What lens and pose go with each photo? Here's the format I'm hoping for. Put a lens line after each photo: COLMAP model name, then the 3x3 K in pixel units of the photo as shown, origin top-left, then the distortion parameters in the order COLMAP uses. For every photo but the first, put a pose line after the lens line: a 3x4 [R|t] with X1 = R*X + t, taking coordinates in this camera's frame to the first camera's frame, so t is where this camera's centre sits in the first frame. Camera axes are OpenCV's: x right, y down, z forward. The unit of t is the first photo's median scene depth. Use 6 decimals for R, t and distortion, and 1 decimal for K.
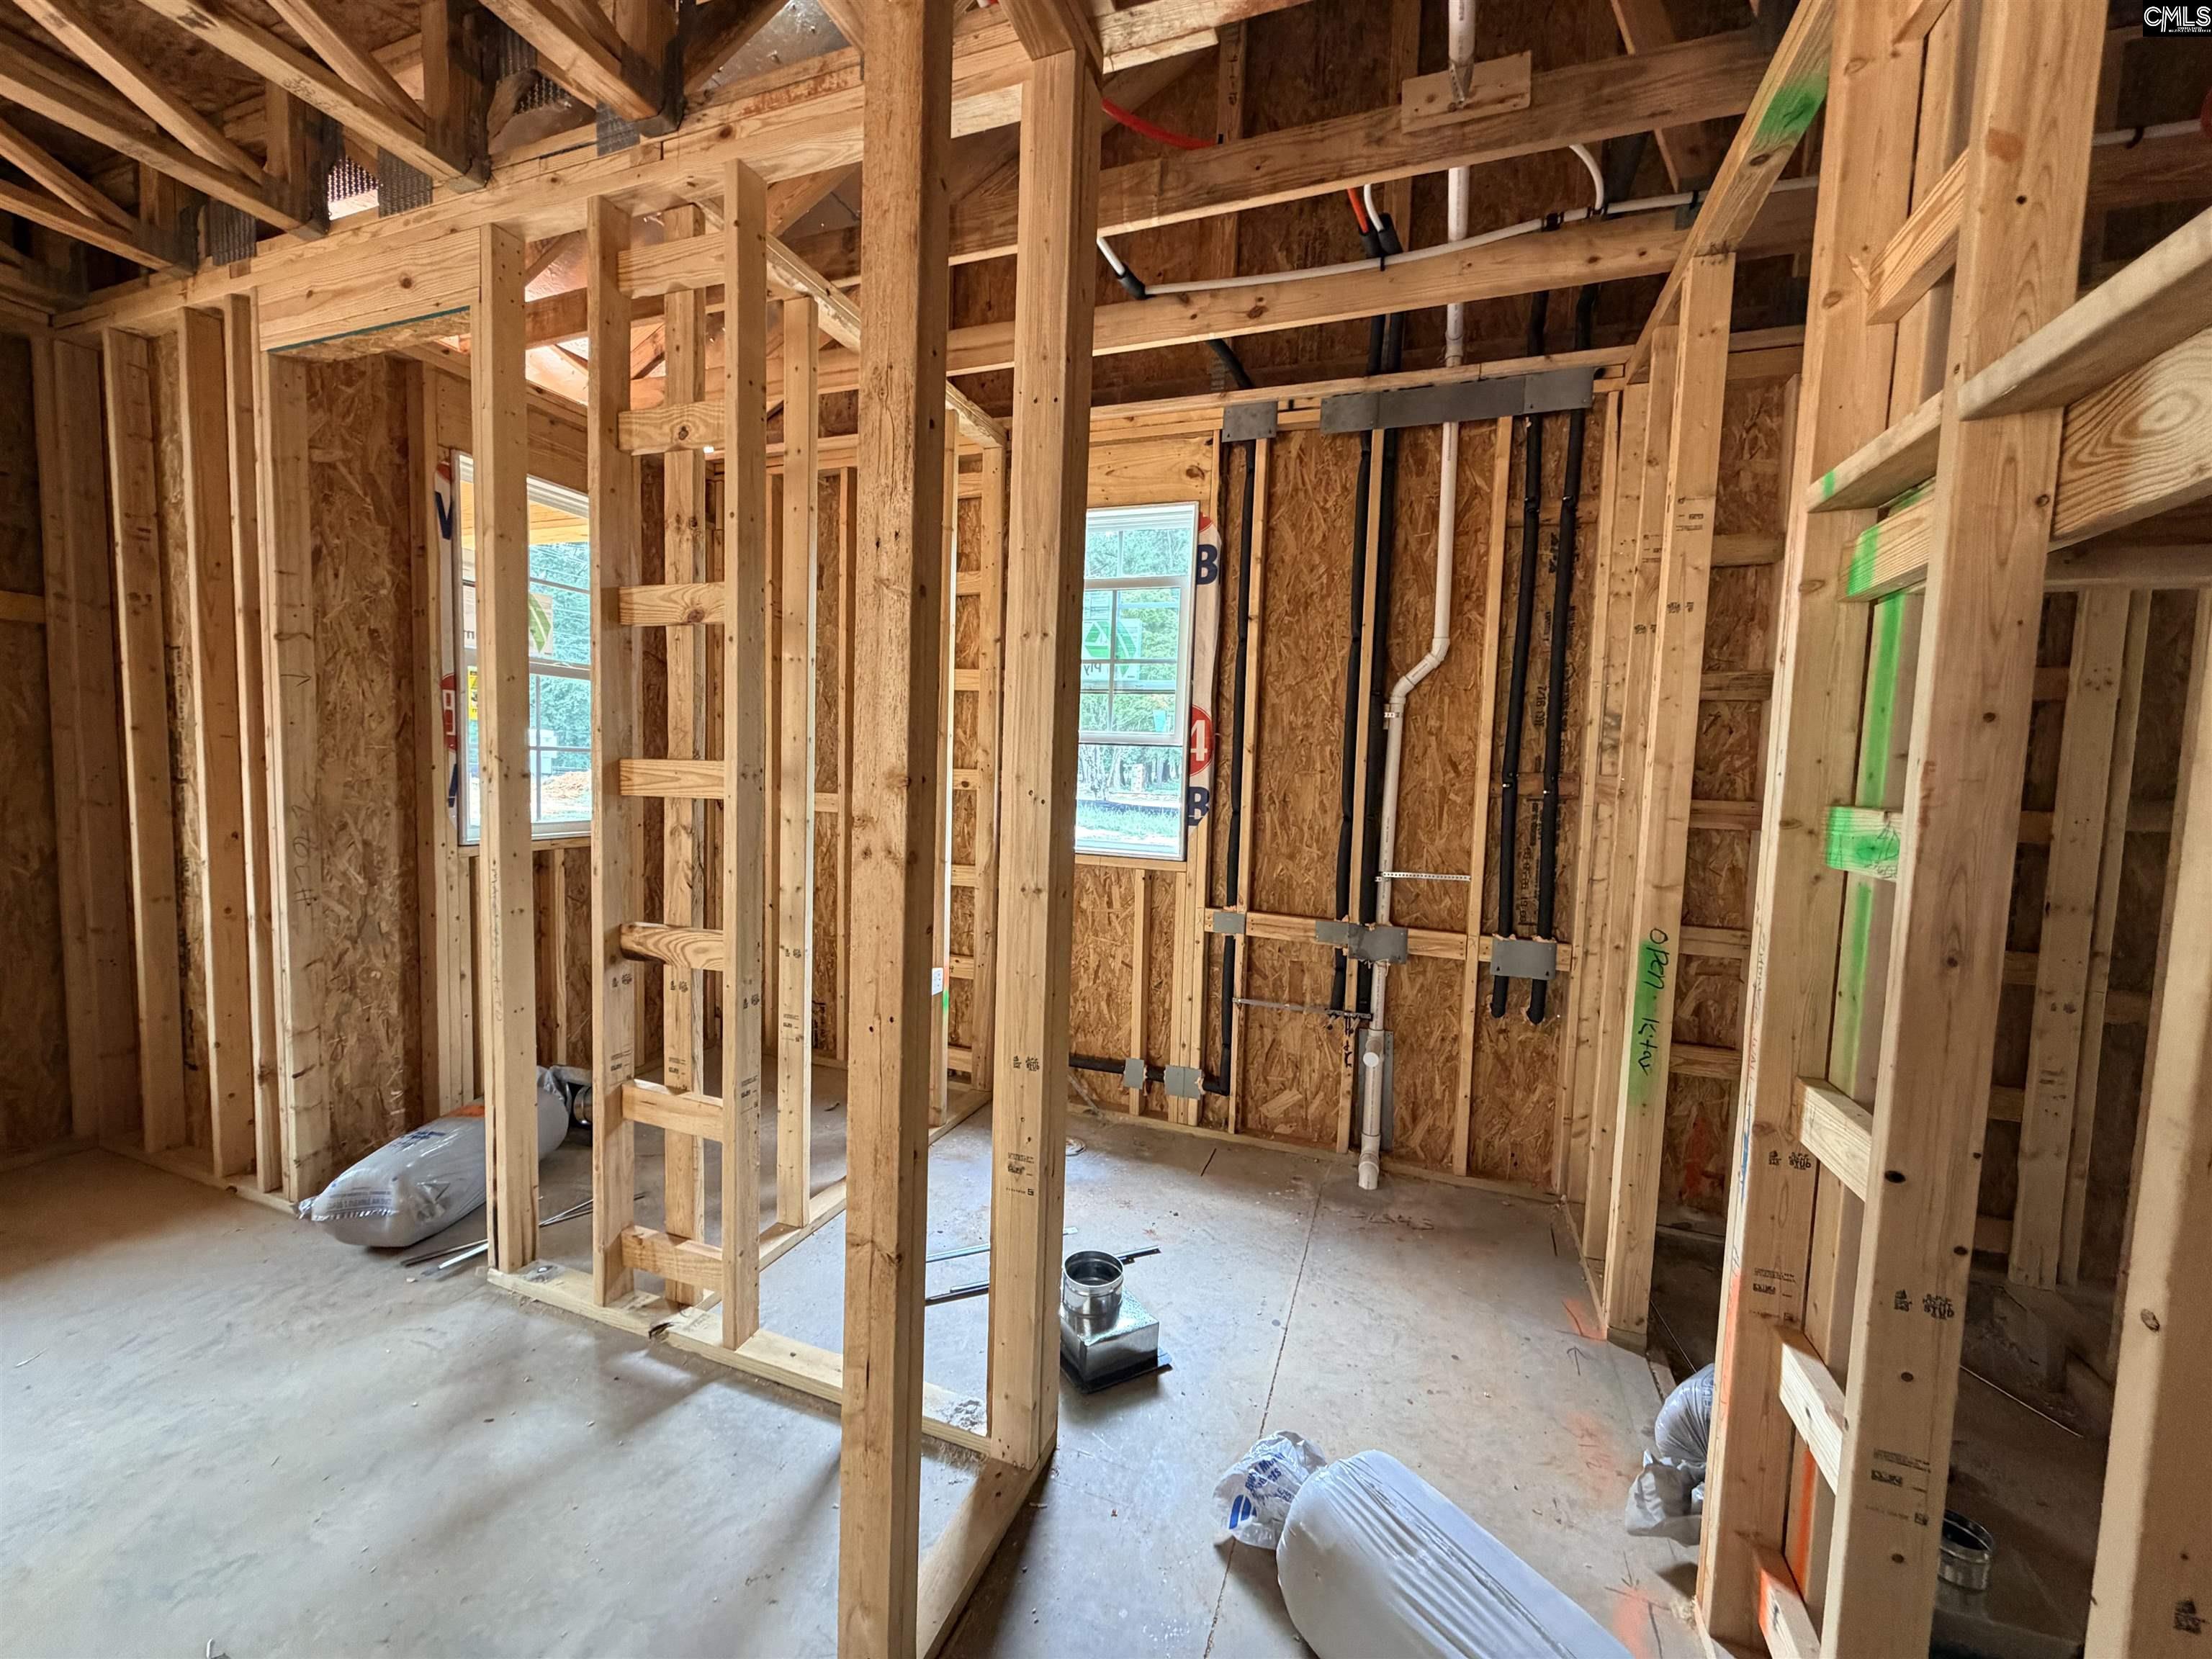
lens RADIAL K [[876.5, 0, 1097.8], [0, 876.5, 829.0], [0, 0, 1]] dist [-0.000256, -0.000190]
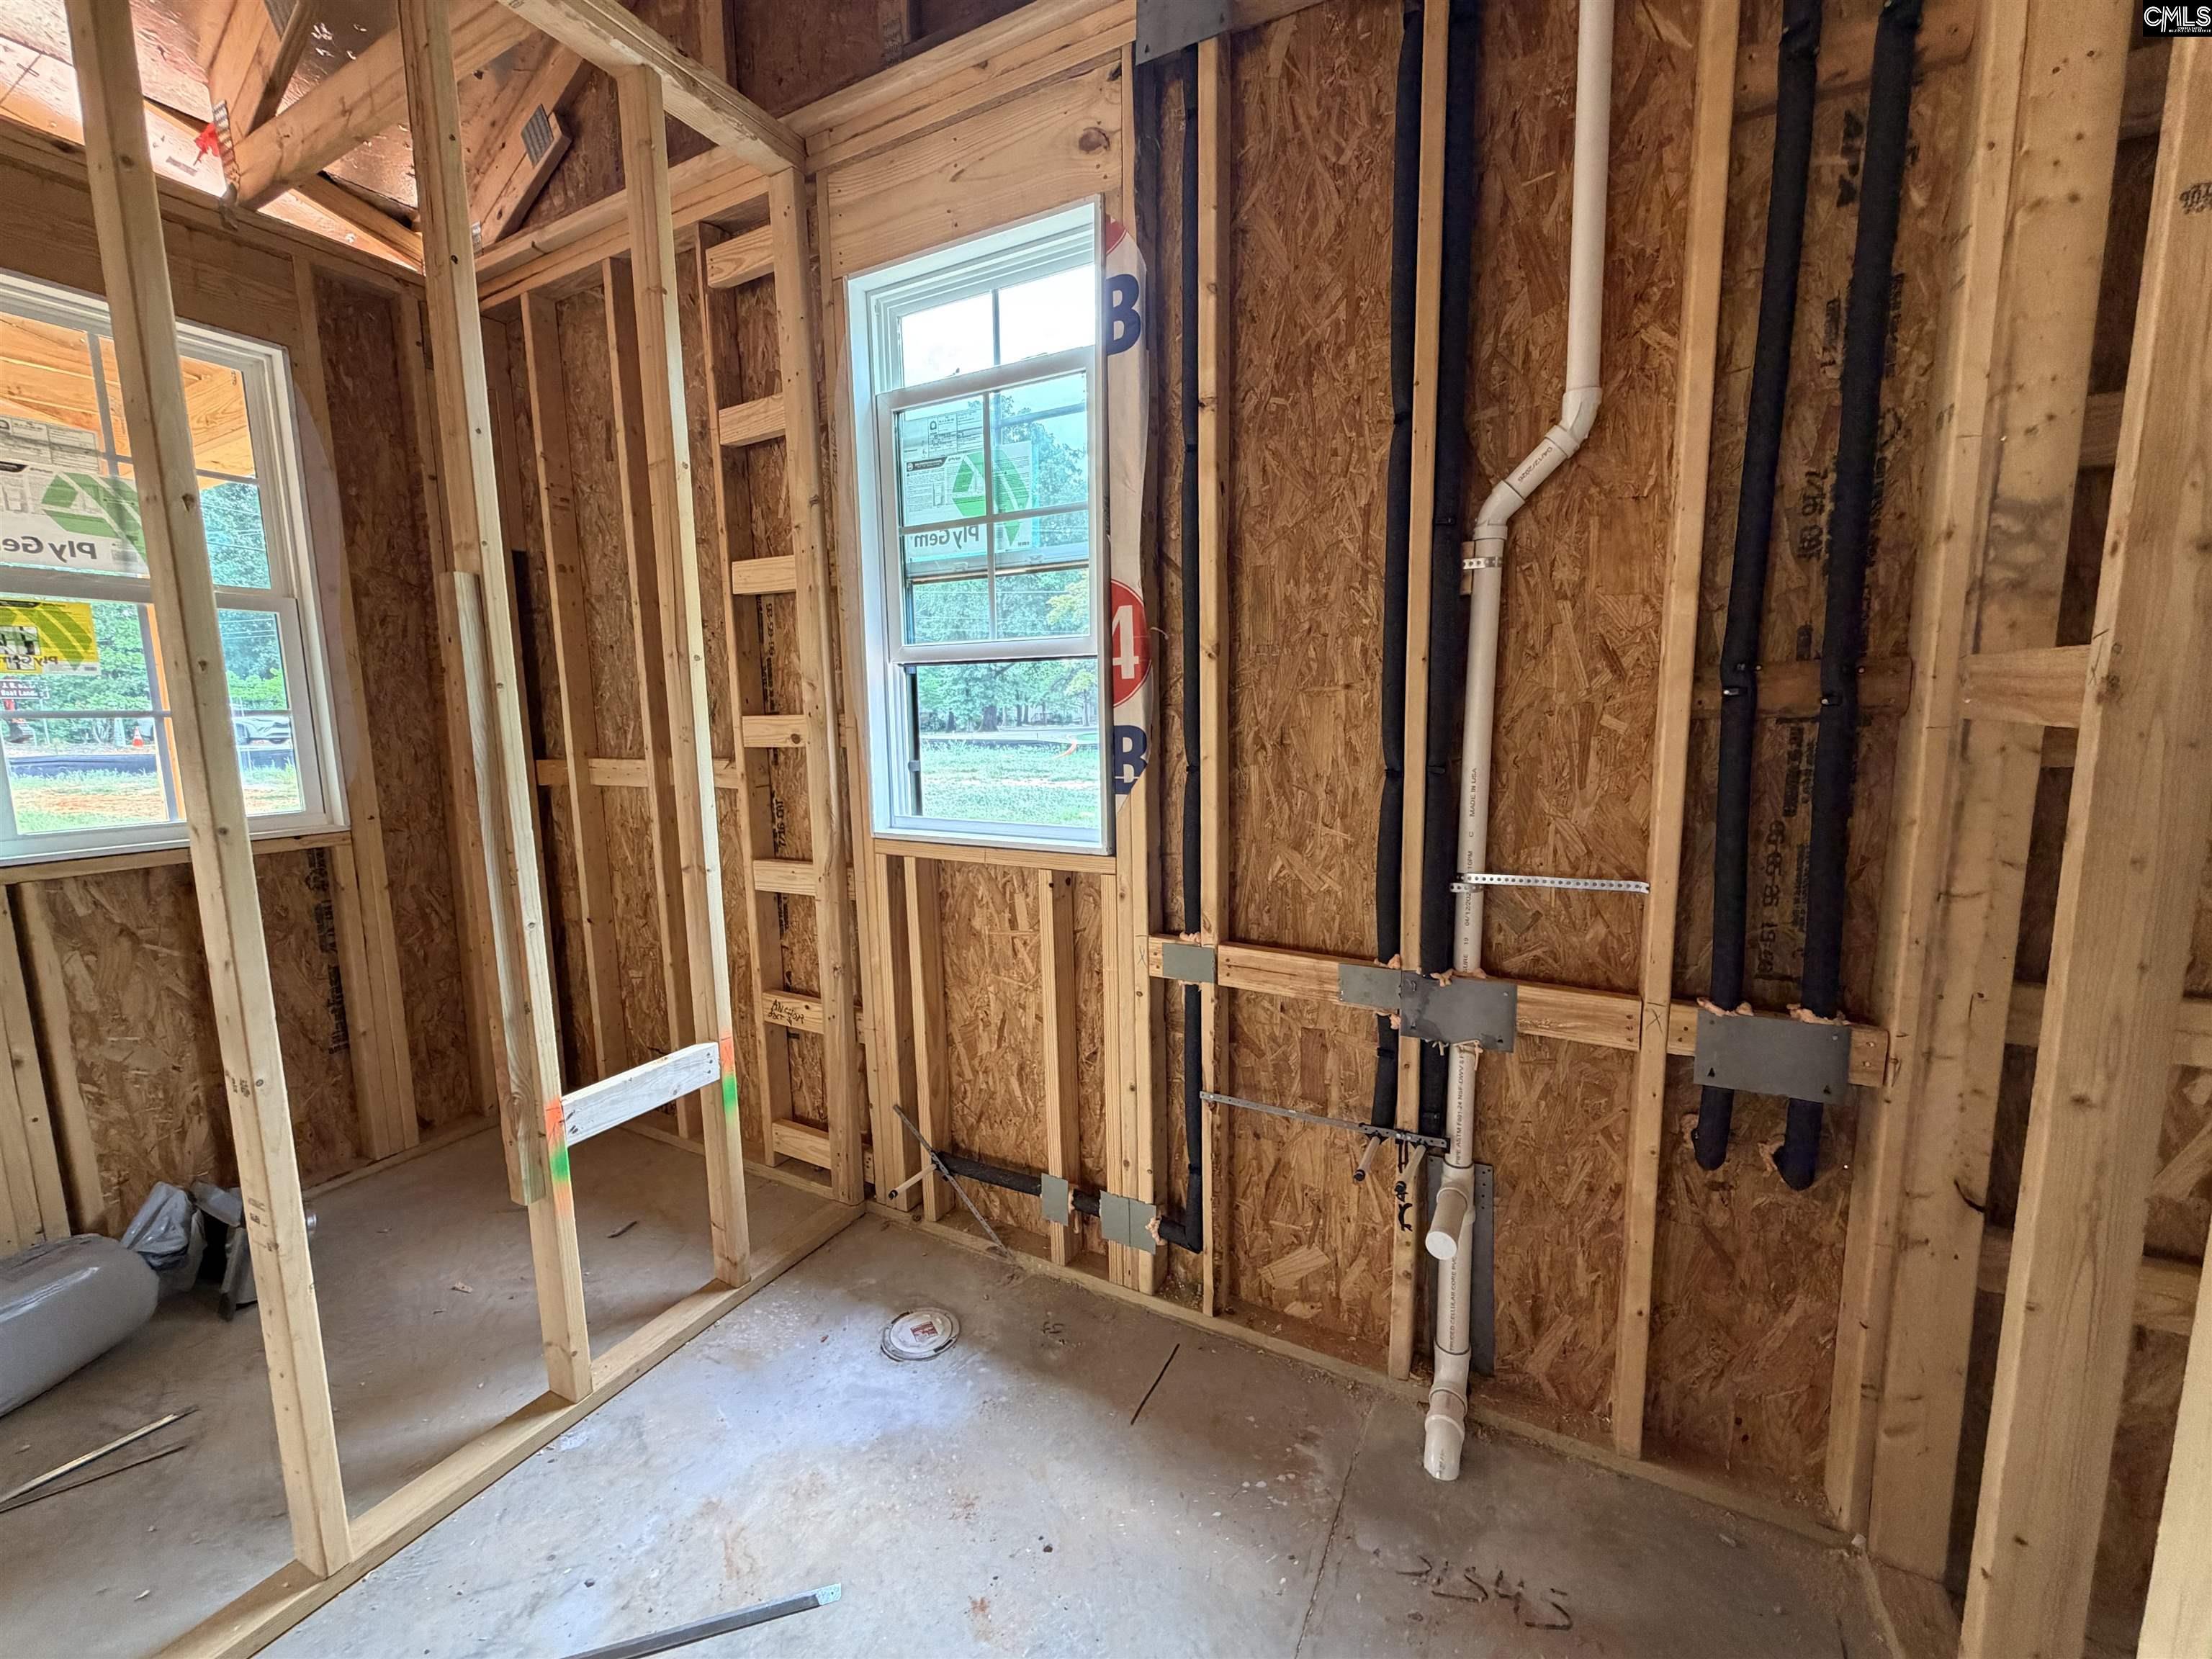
lens RADIAL K [[876.5, 0, 1097.8], [0, 876.5, 829.0], [0, 0, 1]] dist [-0.000256, -0.000190]
pose [[0.989814, -0.030486, -0.139066, 0.179269], [0.038763, 0.997610, 0.057207, -0.015146], [0.136990, -0.062015, 0.988629, 0.450327]]
